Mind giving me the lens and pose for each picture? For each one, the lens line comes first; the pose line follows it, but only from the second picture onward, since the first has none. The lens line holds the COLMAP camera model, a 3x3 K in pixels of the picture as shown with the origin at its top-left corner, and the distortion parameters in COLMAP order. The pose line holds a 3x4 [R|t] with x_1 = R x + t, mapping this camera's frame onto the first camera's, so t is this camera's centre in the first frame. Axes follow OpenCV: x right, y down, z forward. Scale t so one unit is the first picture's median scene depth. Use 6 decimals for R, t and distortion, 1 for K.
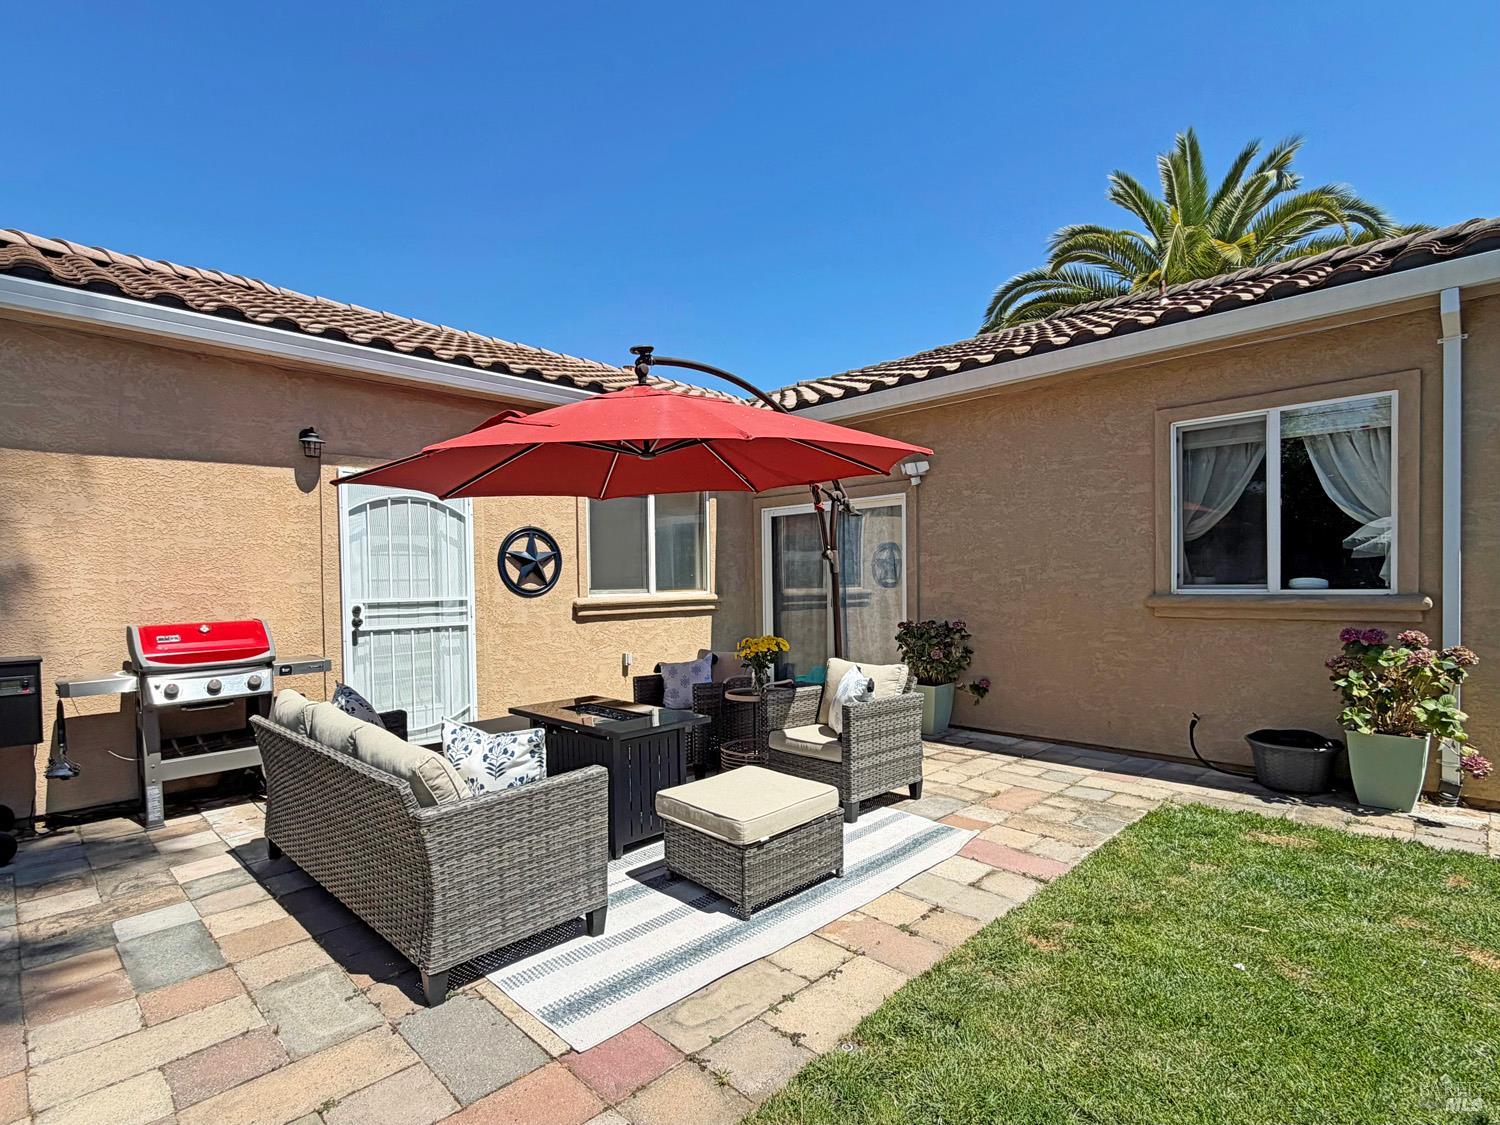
lens RADIAL K [[742.2, 0, 747.5], [0, 742.2, 590.1], [0, 0, 1]] dist [-0.000012, 0.001750]
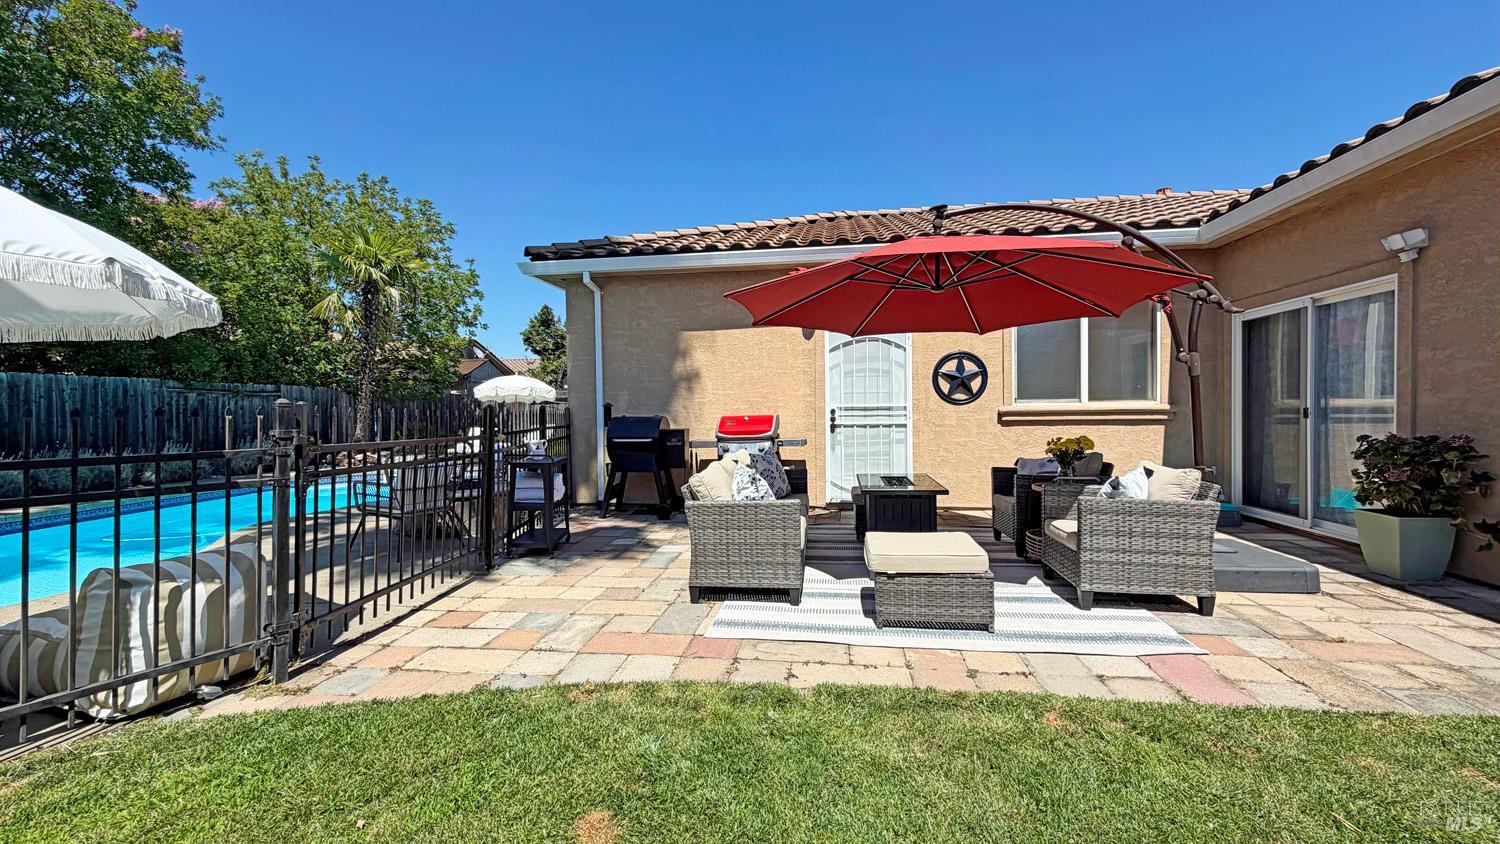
lens RADIAL K [[595.8, 0, 750.0], [0, 595.8, 422.0], [0, 0, 1]] dist [0.001384, -0.000089]
pose [[0.598636, 0.021795, -0.800725, 0.356997], [-0.007350, 0.999737, 0.021718, 0.021289], [0.800987, -0.007116, 0.598639, 0.076160]]
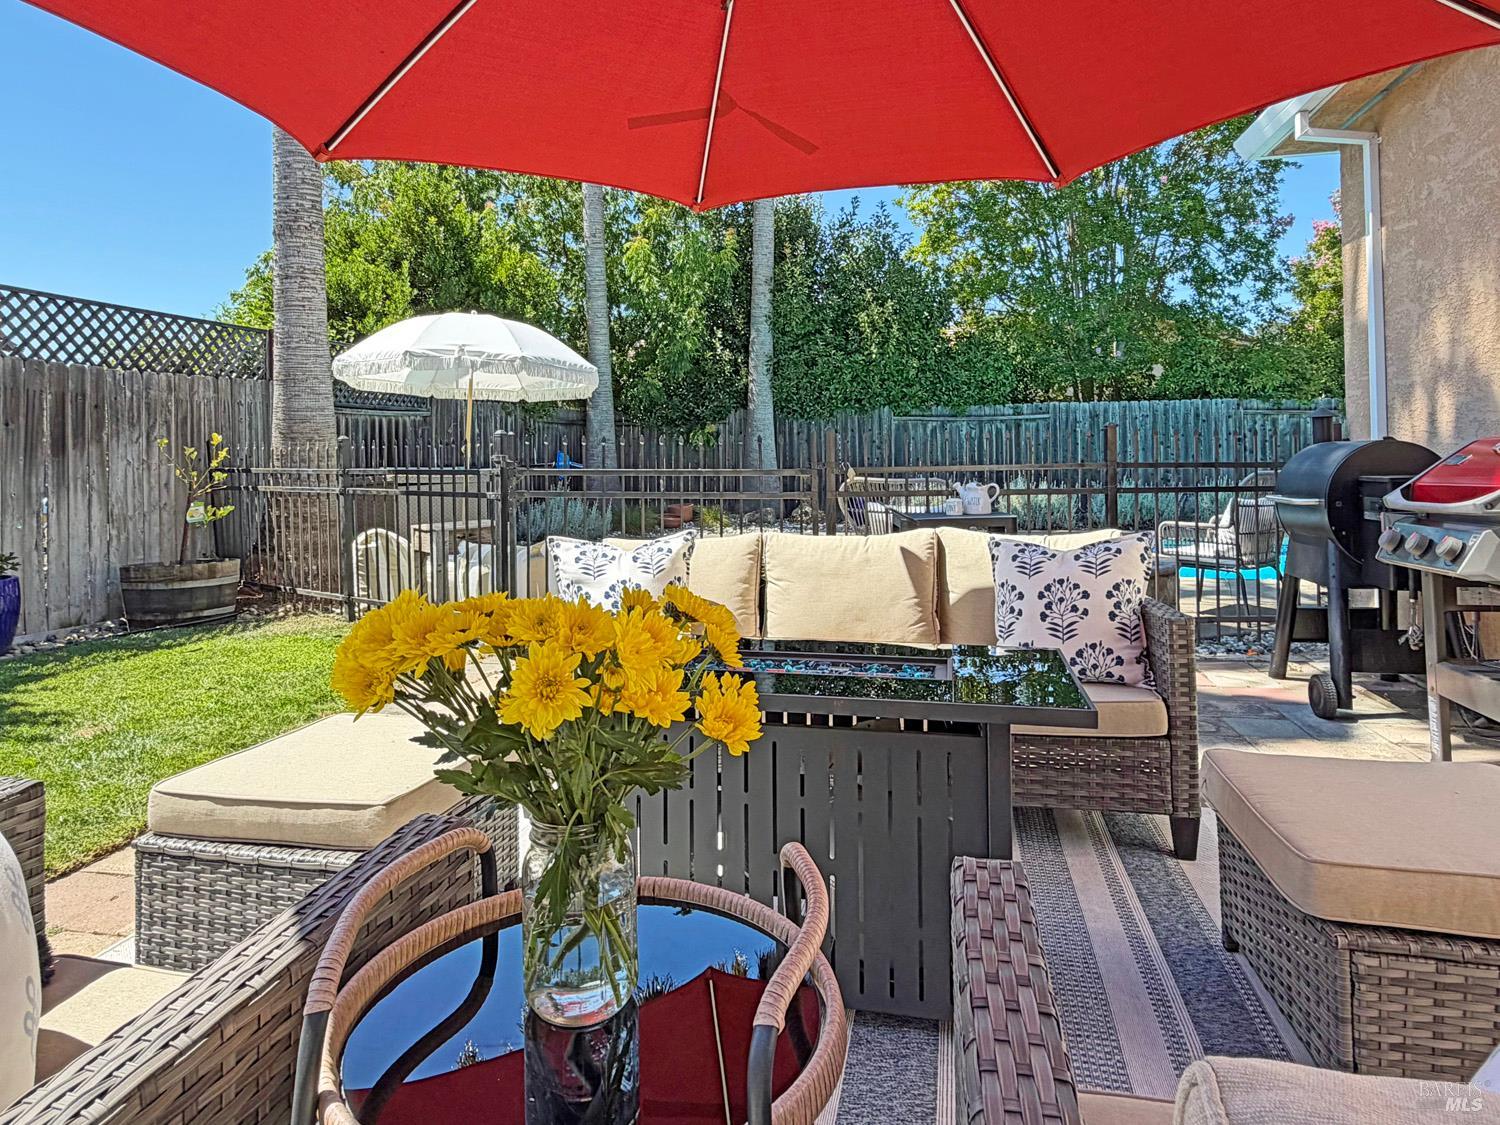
lens RADIAL K [[918.7, 0, 743.0], [0, 918.7, 457.0], [0, 0, 1]] dist [-0.020737, 0.023359]
pose [[-0.836445, 0.021041, -0.547646, 0.066367], [0.016105, 0.999775, 0.013815, 0.034588], [0.547814, 0.002736, -0.836596, 0.919997]]
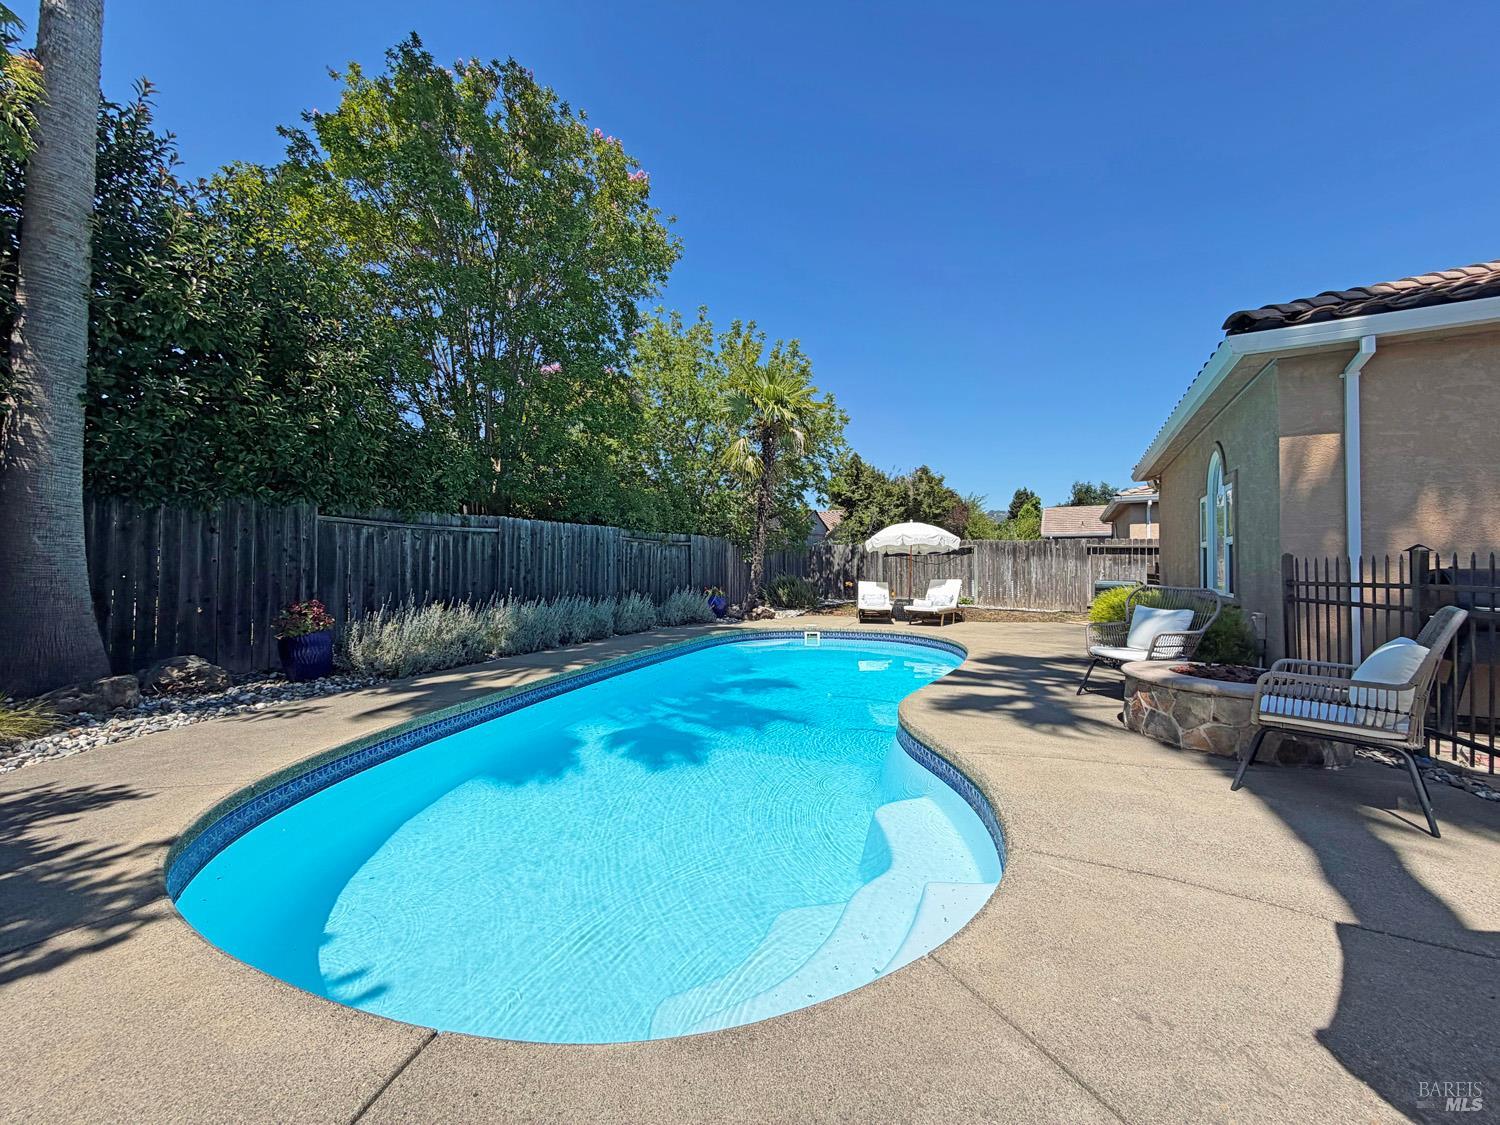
lens RADIAL K [[598.9, 0, 750.0], [0, 598.9, 562.5], [0, 0, 1]] dist [0.001980, 0.000020]
pose [[0.295589, 0.003968, -0.955307, -0.300644], [-0.014787, 0.999891, -0.000422, 0.043786], [0.955201, 0.014251, 0.295616, -0.421696]]
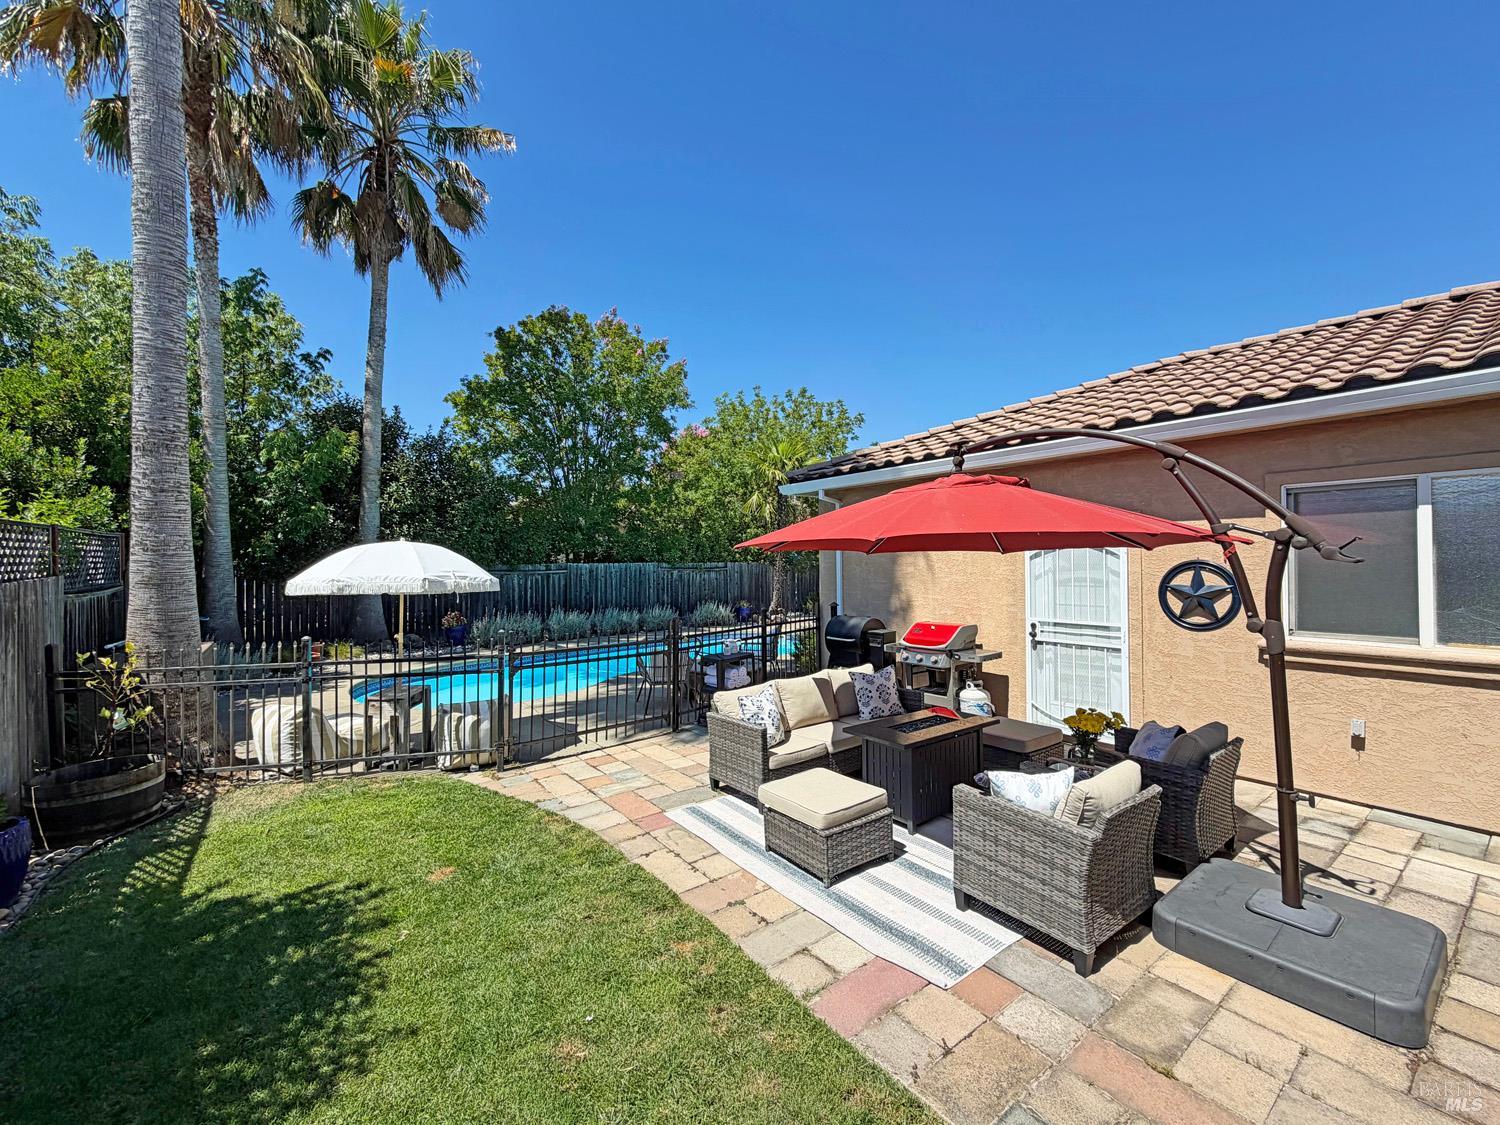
lens RADIAL K [[617.6, 0, 750.0], [0, 617.6, 562.5], [0, 0, 1]] dist [0.003006, -0.000196]
pose [[-0.142634, 0.014677, -0.989667, 0.653962], [-0.001033, 0.999887, 0.014977, -0.100474], [0.989775, 0.003159, -0.142602, 0.567549]]
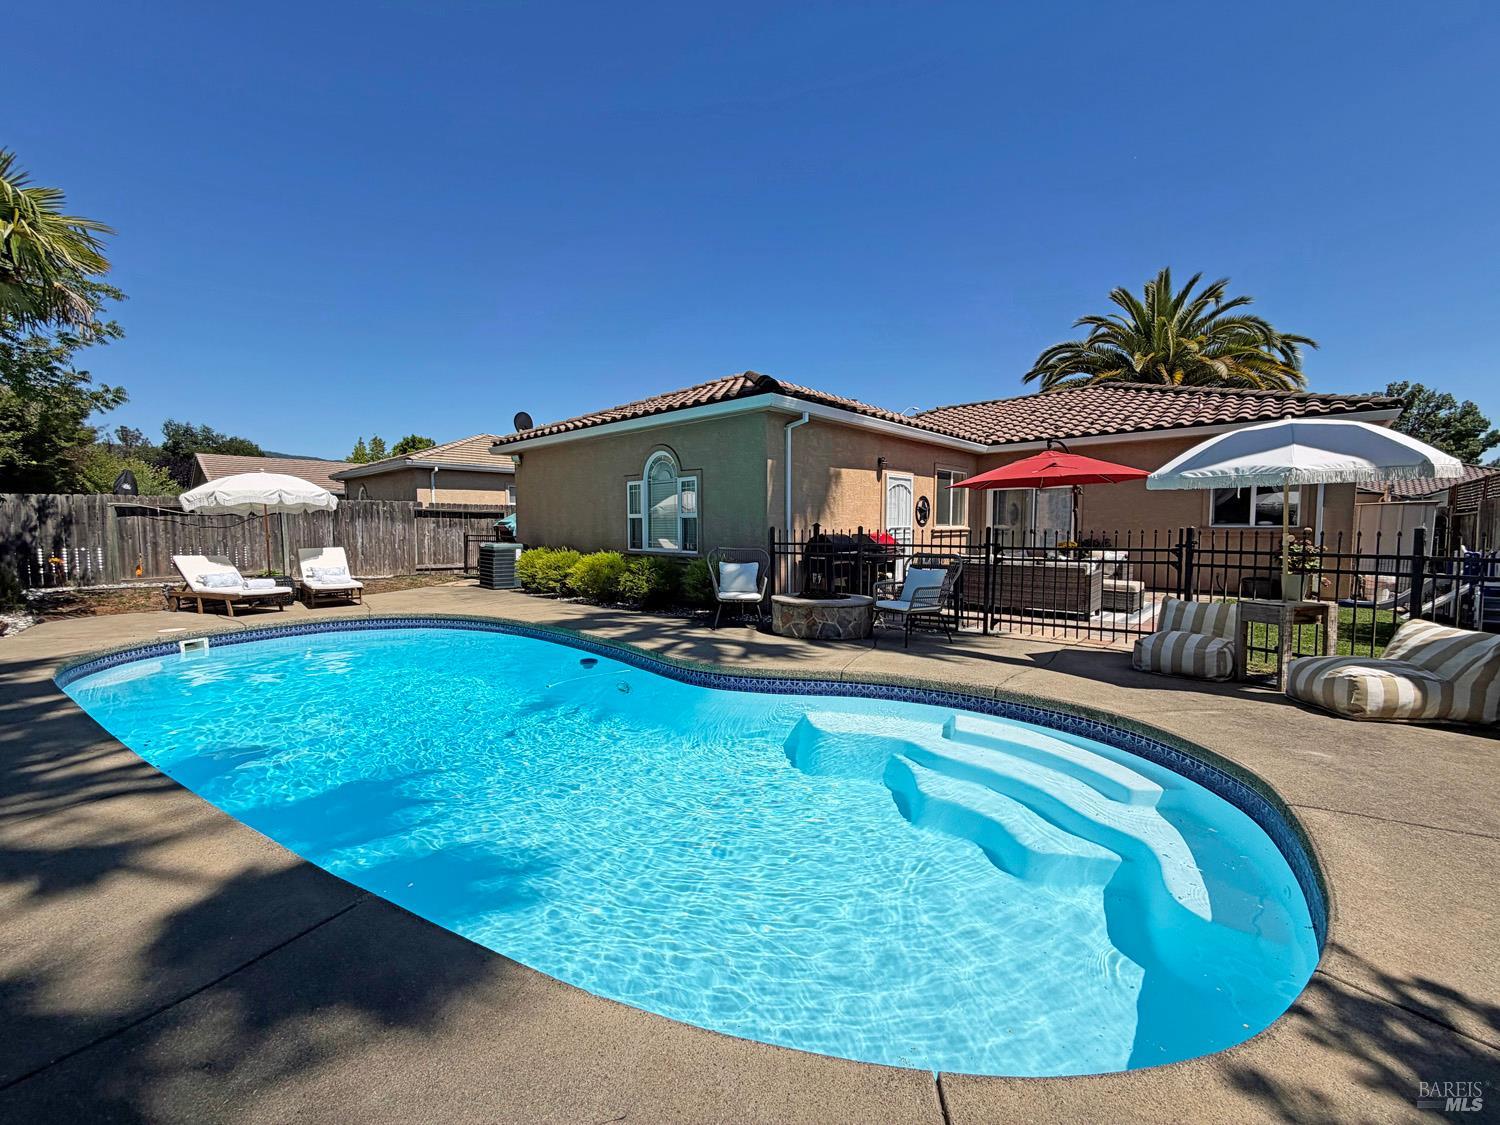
lens RADIAL K [[584.6, 0, 750.0], [0, 584.6, 562.5], [0, 0, 1]] dist [0.000689, 0.000054]
pose [[0.999201, 0.008753, 0.038998, -0.964283], [-0.010847, 0.998492, 0.053812, 0.030907], [-0.038469, -0.054192, 0.997789, -0.851210]]
